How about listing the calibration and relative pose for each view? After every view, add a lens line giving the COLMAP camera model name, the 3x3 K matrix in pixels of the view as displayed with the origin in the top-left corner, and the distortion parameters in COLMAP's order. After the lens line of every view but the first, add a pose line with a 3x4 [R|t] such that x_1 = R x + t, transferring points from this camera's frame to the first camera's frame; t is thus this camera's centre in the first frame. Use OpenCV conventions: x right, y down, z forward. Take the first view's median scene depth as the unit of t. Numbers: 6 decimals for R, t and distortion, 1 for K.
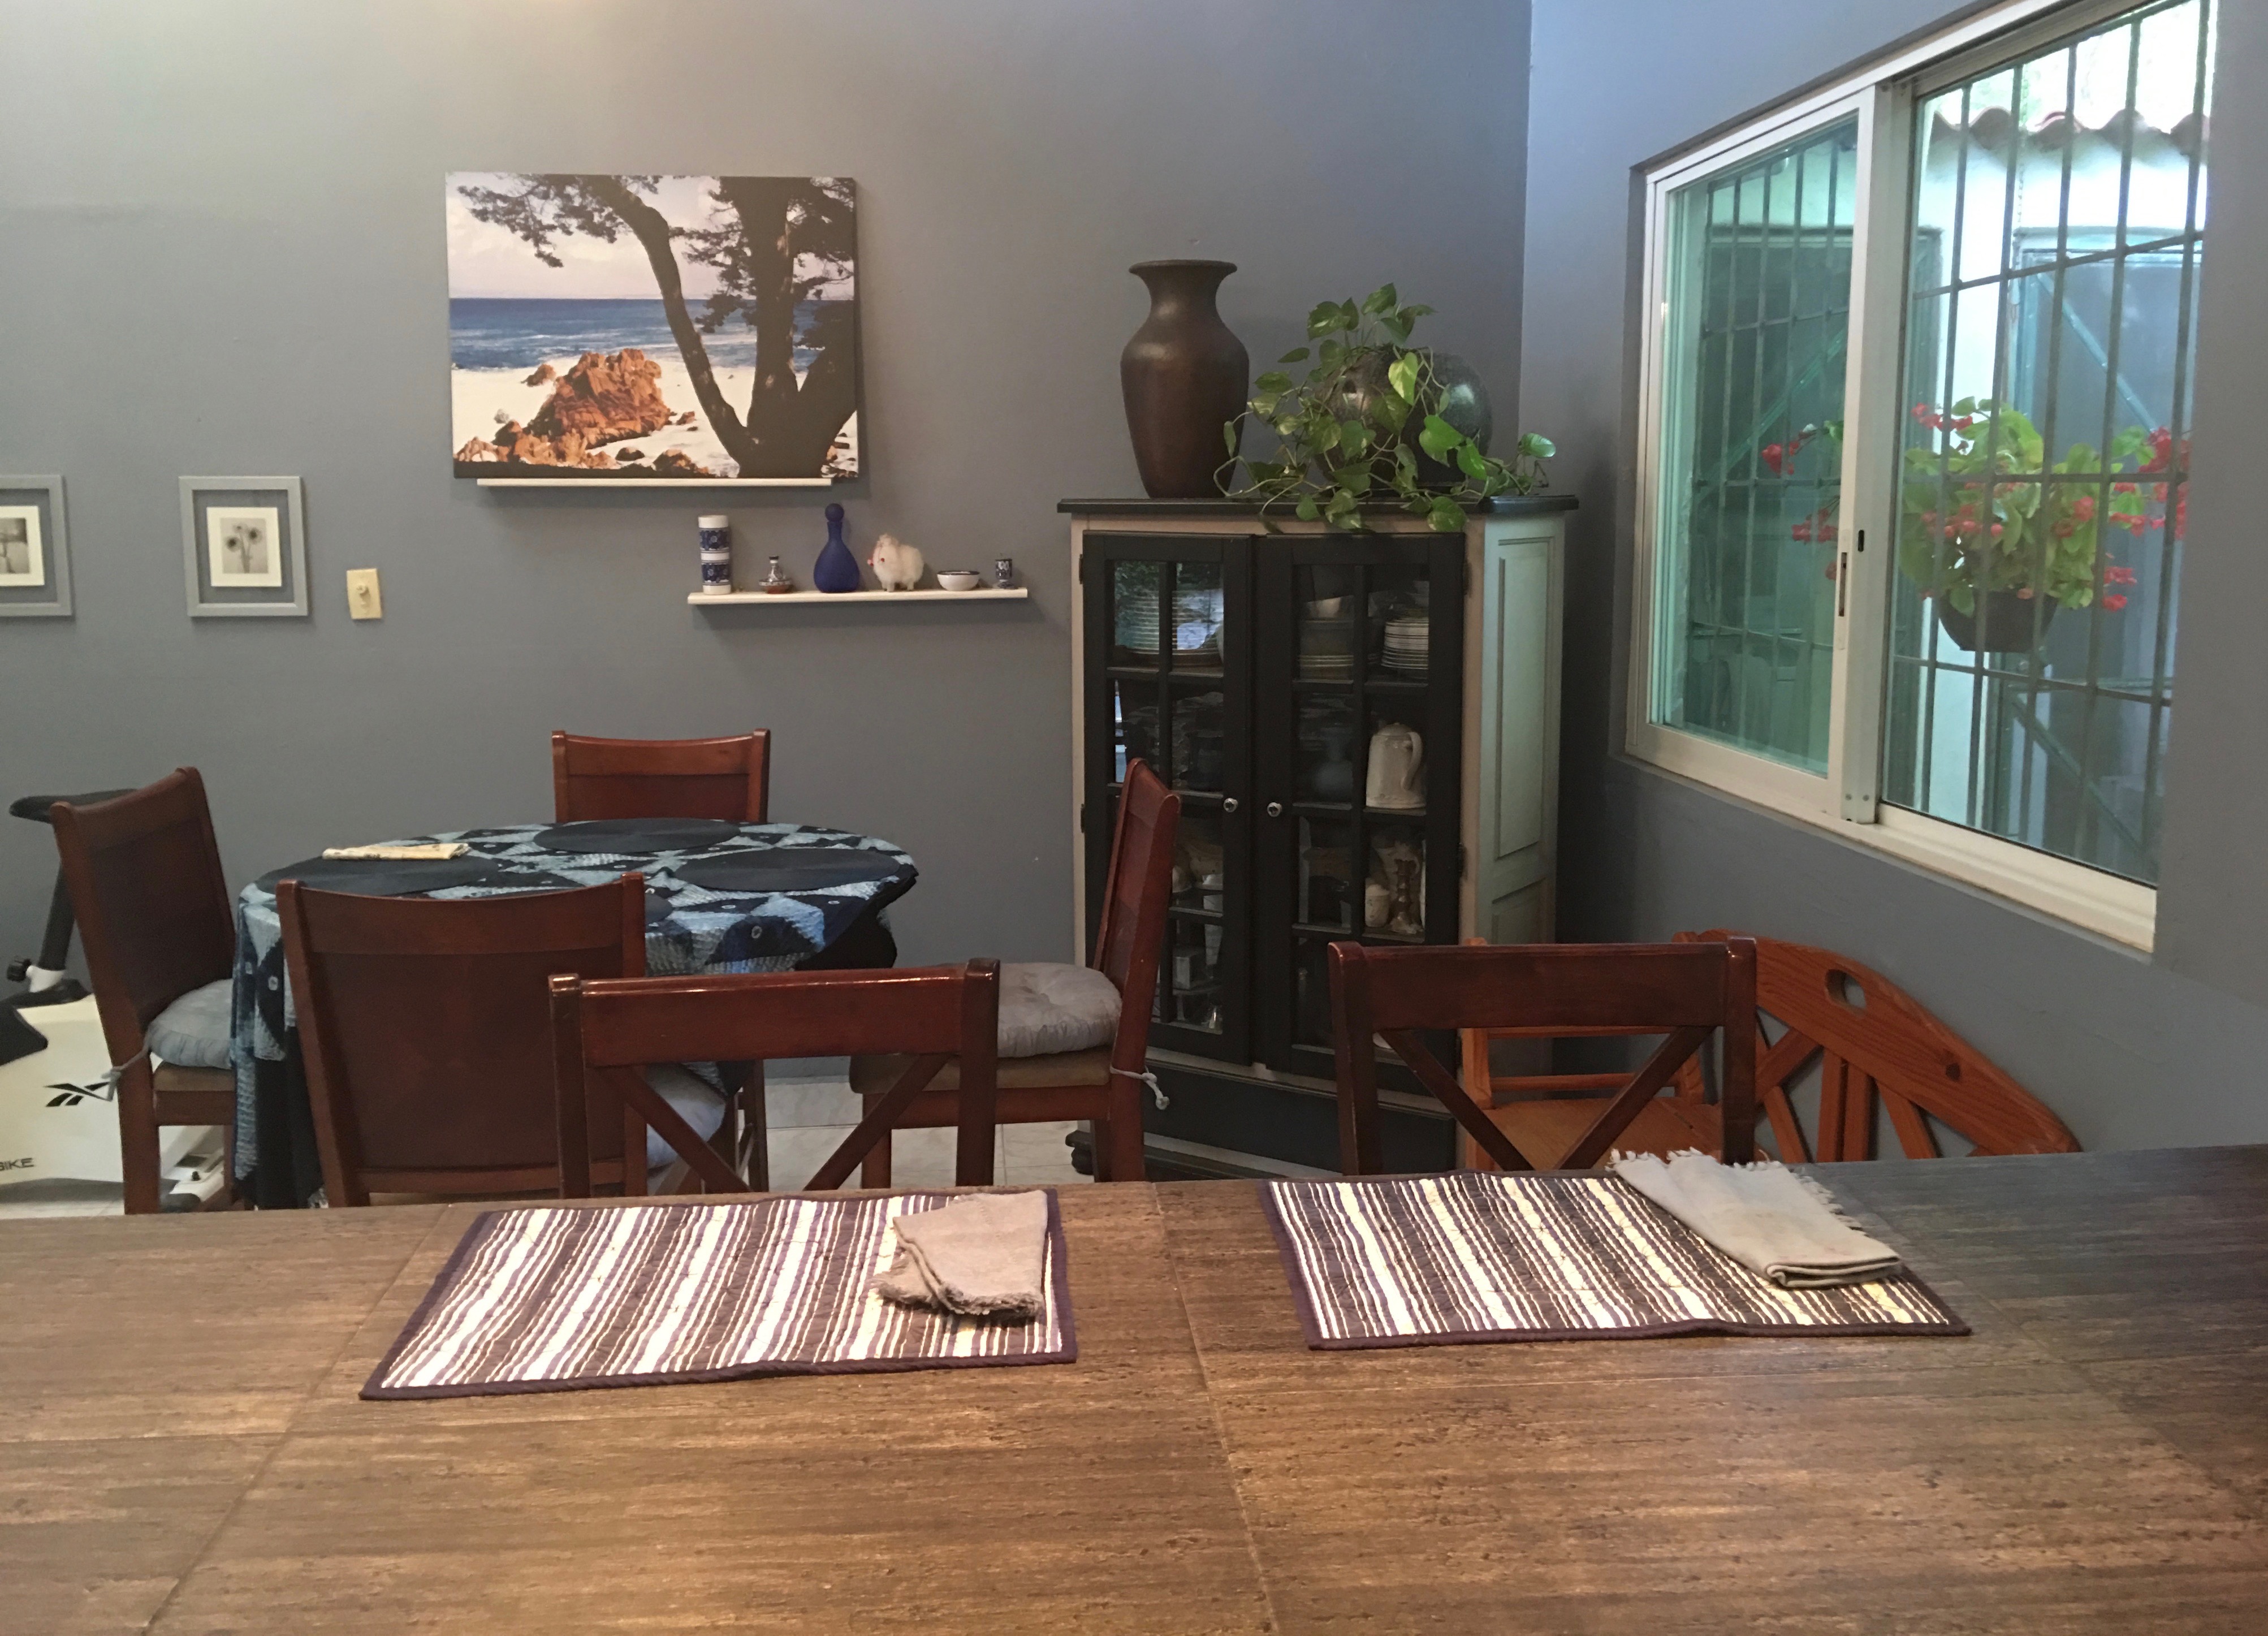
lens RADIAL K [[1911.1, 0, 1127.4], [0, 1911.1, 759.3], [0, 0, 1]] dist [0.051538, -0.058832]
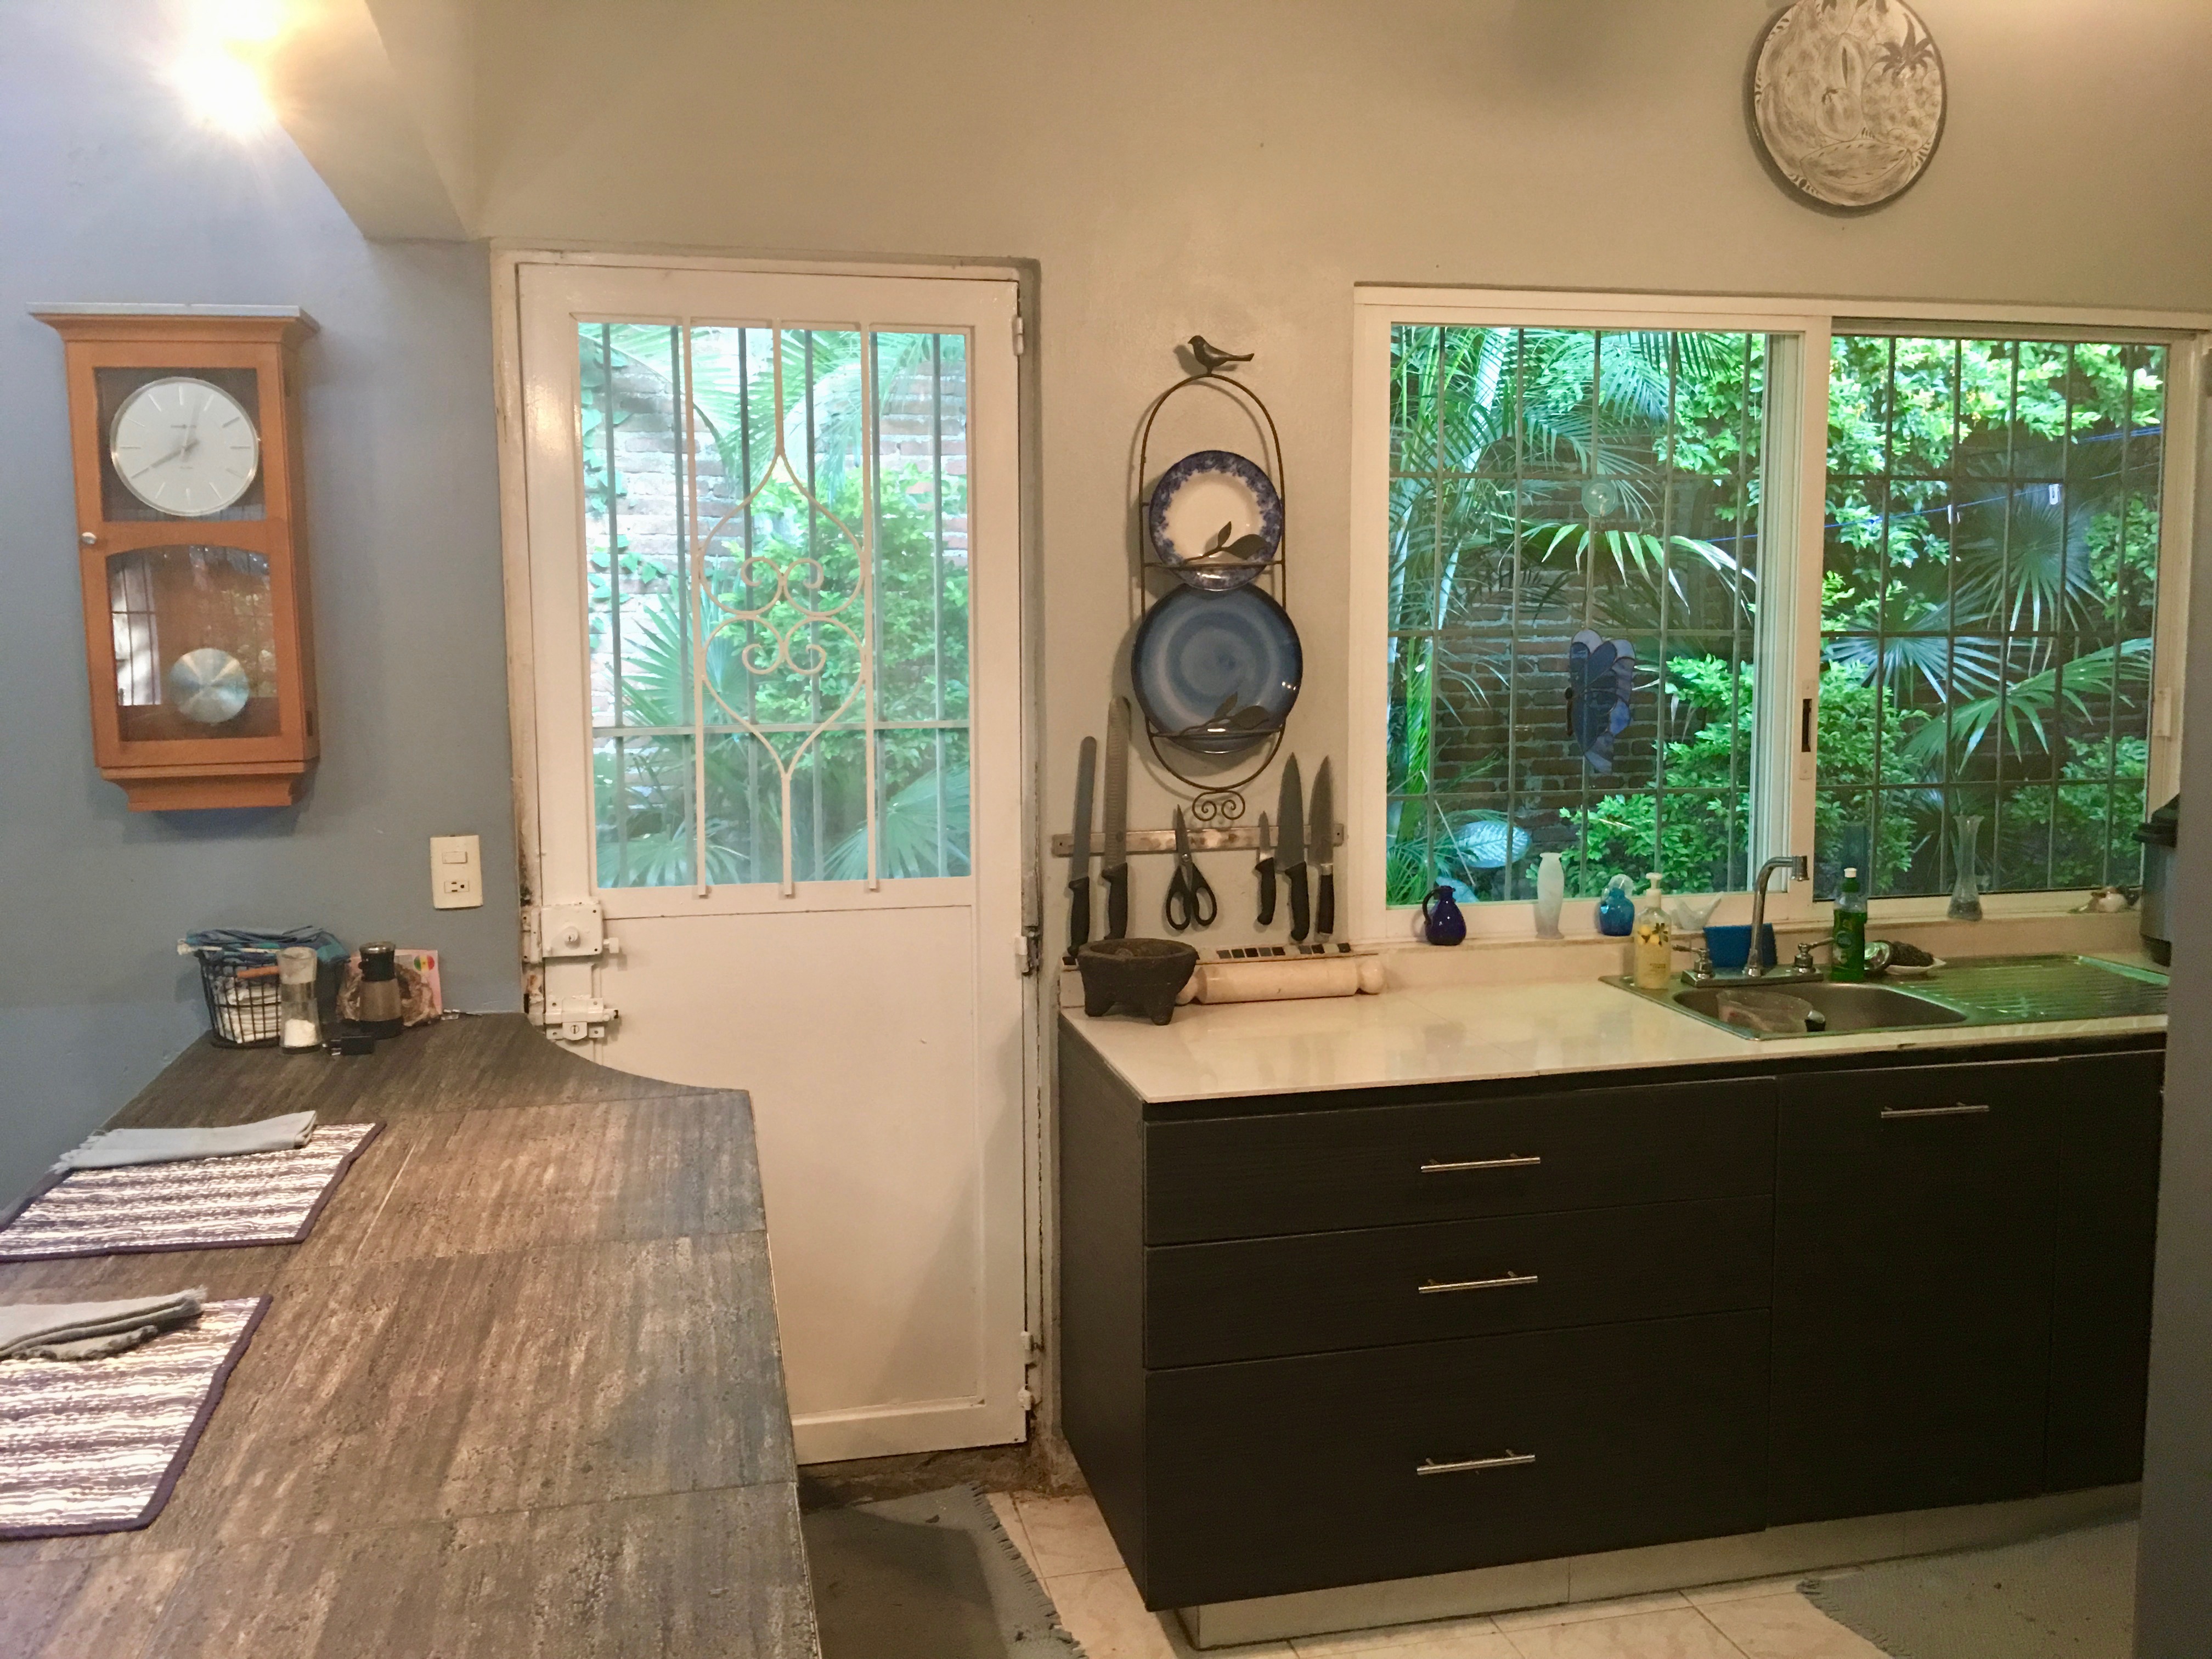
lens RADIAL K [[1849.9, 0, 1091.2], [0, 1849.9, 814.9], [0, 0, 1]] dist [0.069667, -0.107091]
pose [[-0.128779, -0.092953, 0.987307, -0.429798], [0.143798, 0.983324, 0.111334, -0.026870], [-0.981192, 0.156310, -0.113265, 0.165167]]
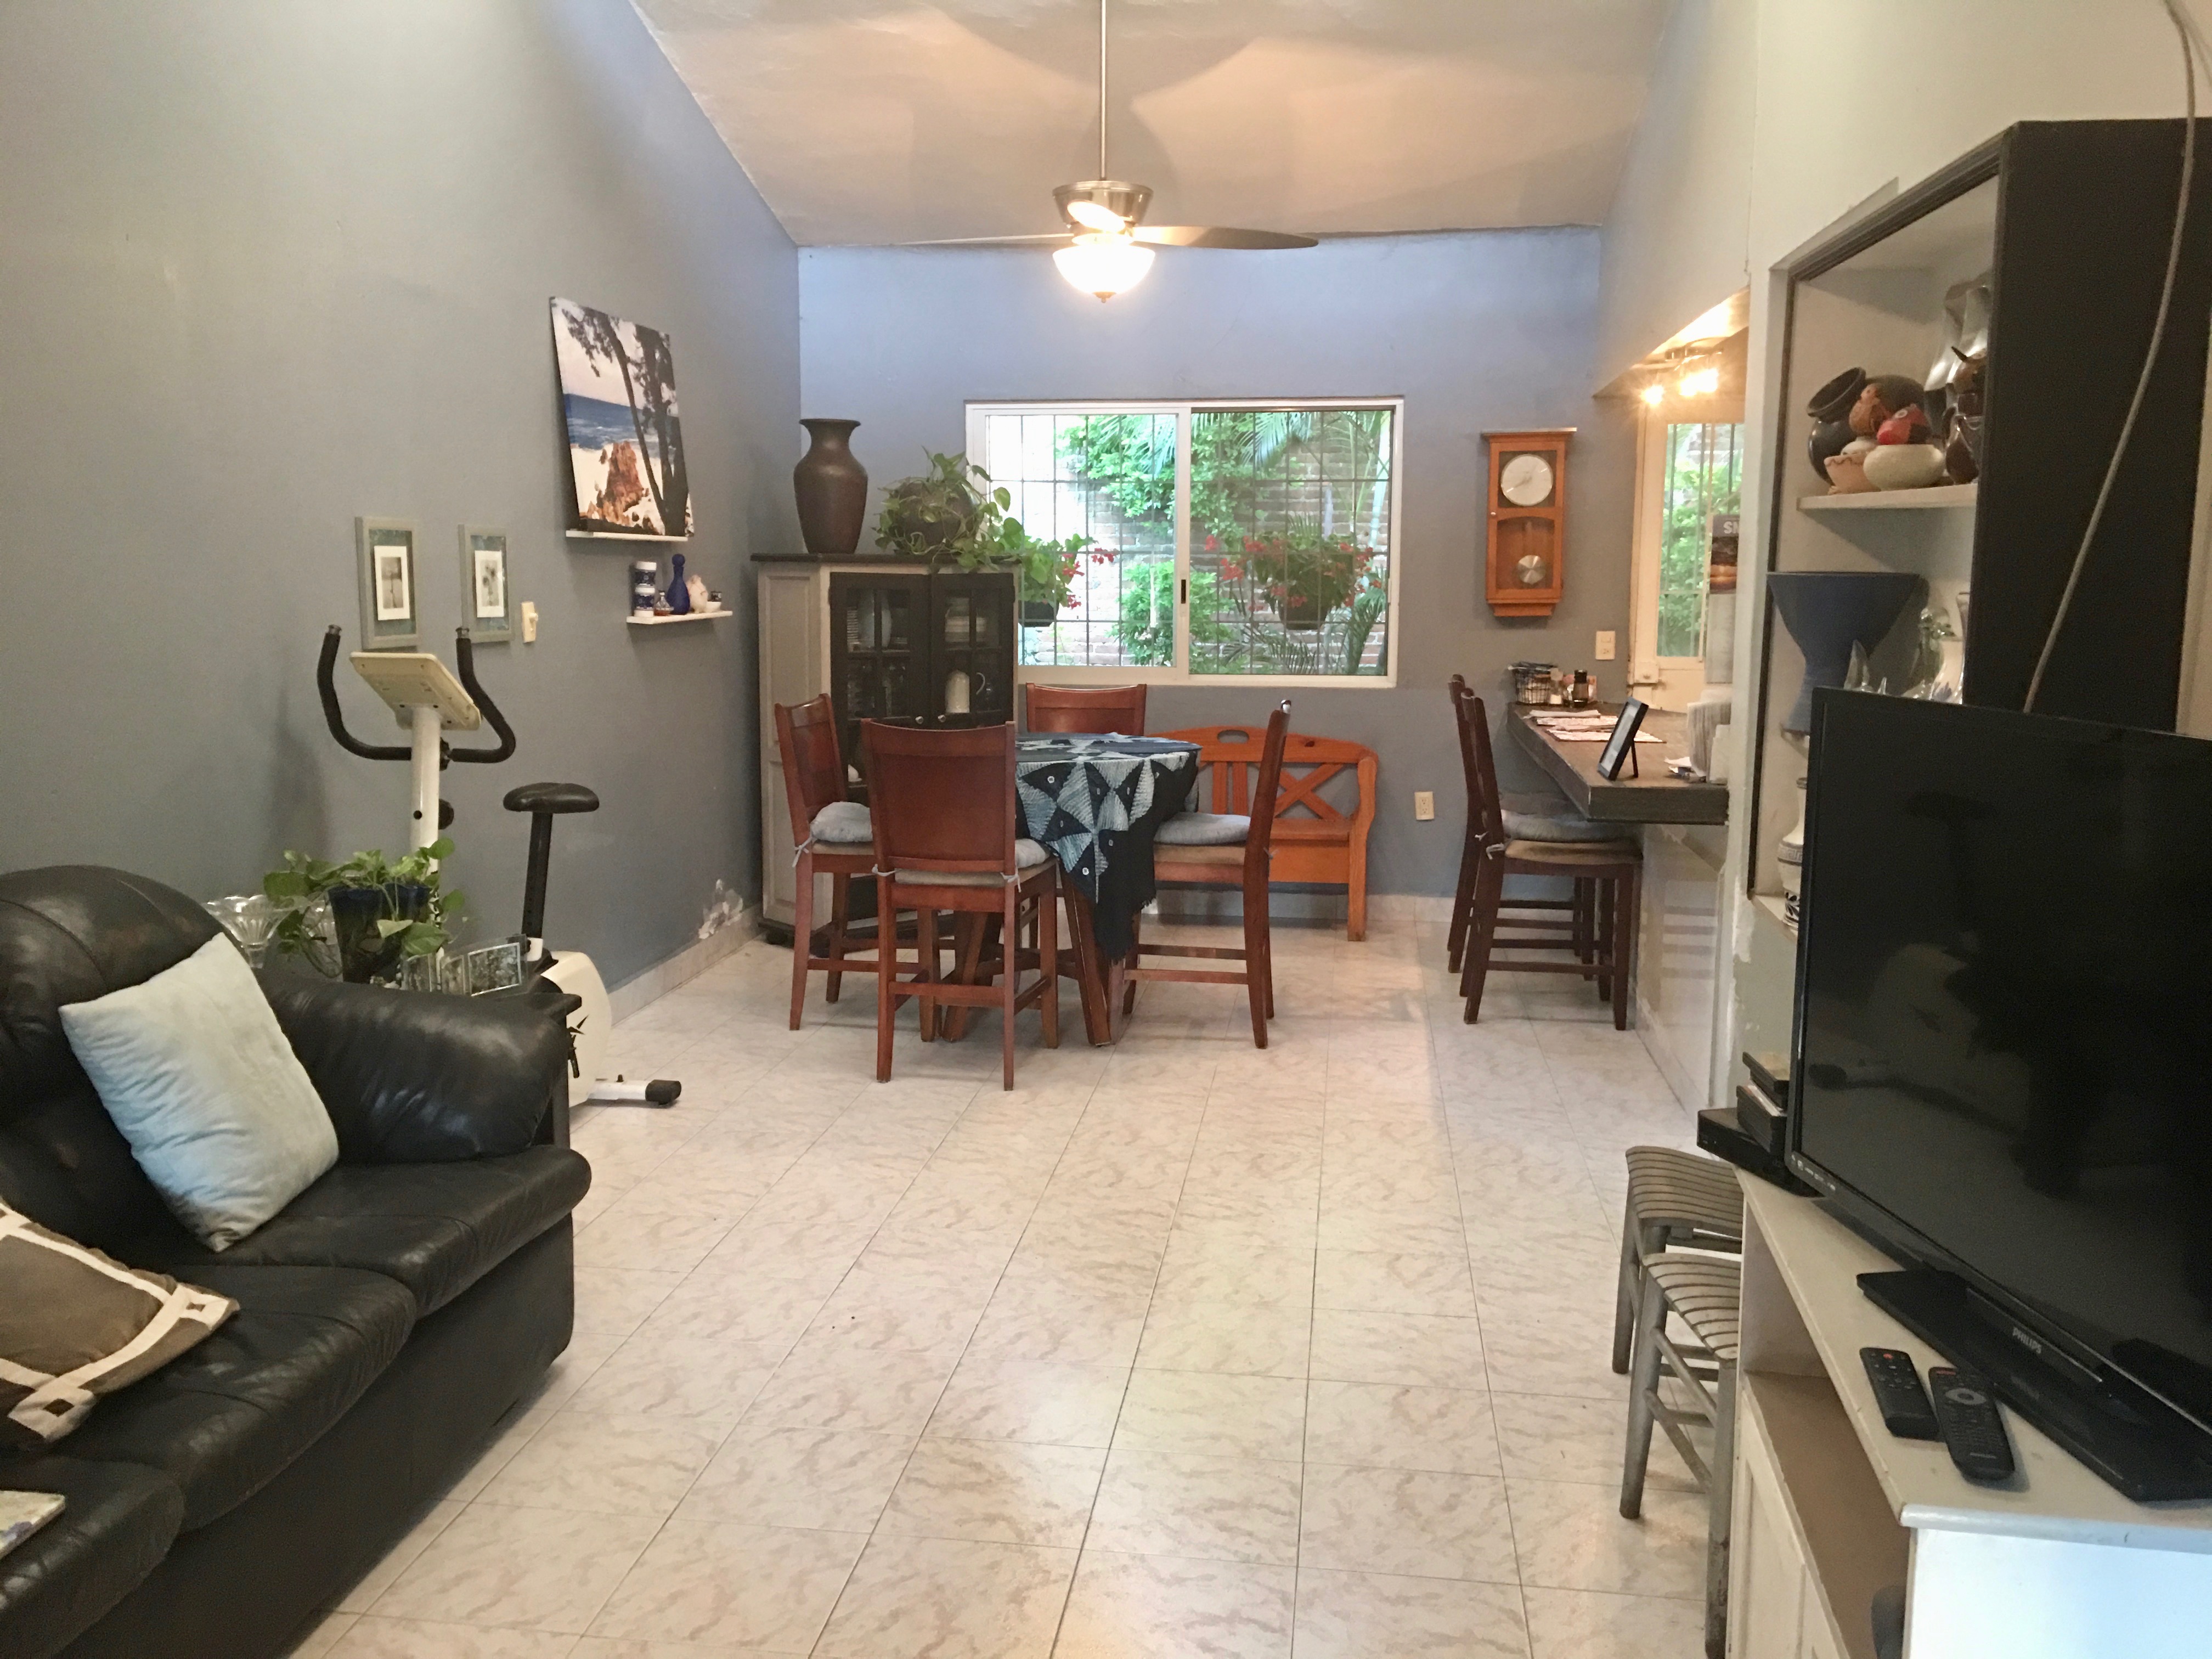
lens RADIAL K [[1849.9, 0, 1105.0], [0, 1849.9, 830.0], [0, 0, 1]] dist [0.069667, -0.107091]
pose [[0.229180, -0.128823, 0.964822, -1.541399], [0.127066, 0.986681, 0.101559, -0.028637], [-0.965055, 0.099321, 0.242496, 0.371245]]
